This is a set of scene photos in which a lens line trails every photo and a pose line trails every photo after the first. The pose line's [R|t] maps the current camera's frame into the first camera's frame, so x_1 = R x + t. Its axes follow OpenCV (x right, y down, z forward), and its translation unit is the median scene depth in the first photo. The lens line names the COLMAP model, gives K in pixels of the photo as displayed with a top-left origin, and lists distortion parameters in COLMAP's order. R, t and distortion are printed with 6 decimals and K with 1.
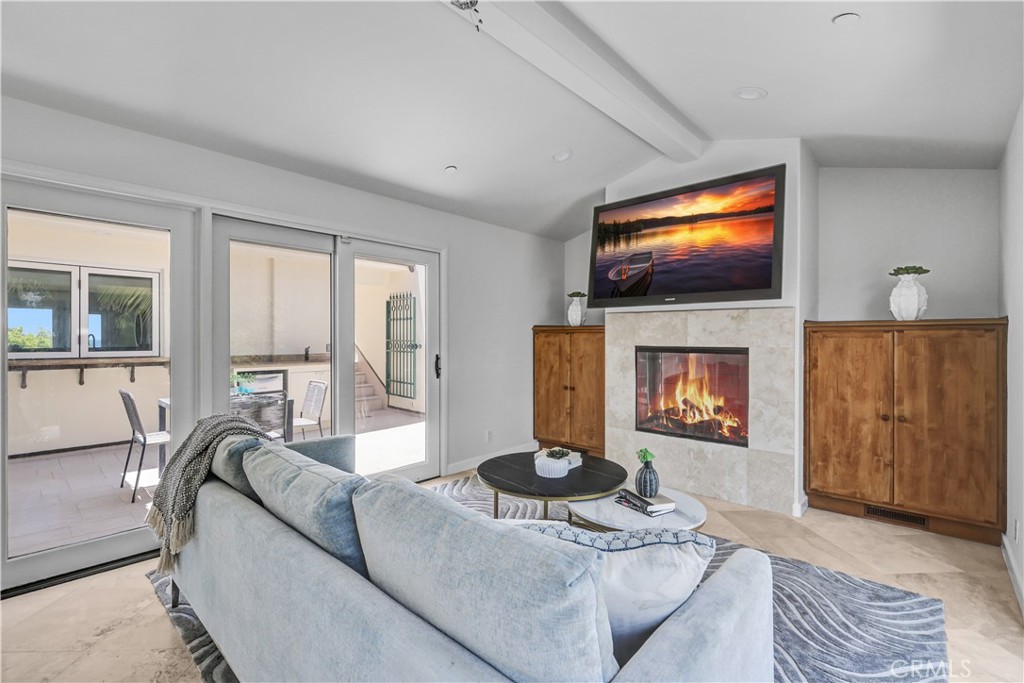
lens RADIAL K [[460.6, 0, 512.0], [0, 460.6, 341.5], [0, 0, 1]] dist [0.000093, 0.000127]
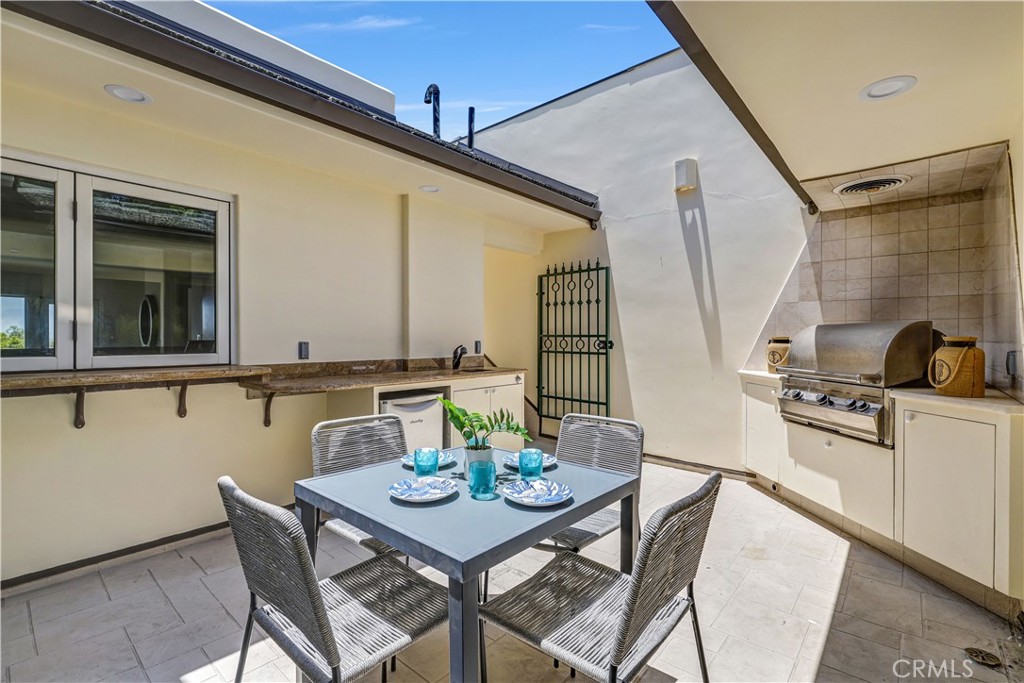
lens RADIAL K [[462.0, 0, 517.5], [0, 462.0, 340.8], [0, 0, 1]] dist [0.000735, 0.000249]
pose [[0.999540, -0.001368, 0.030312, -0.459894], [0.001396, 0.999999, -0.000914, 0.007143], [-0.030311, 0.000956, 0.999540, 0.472664]]
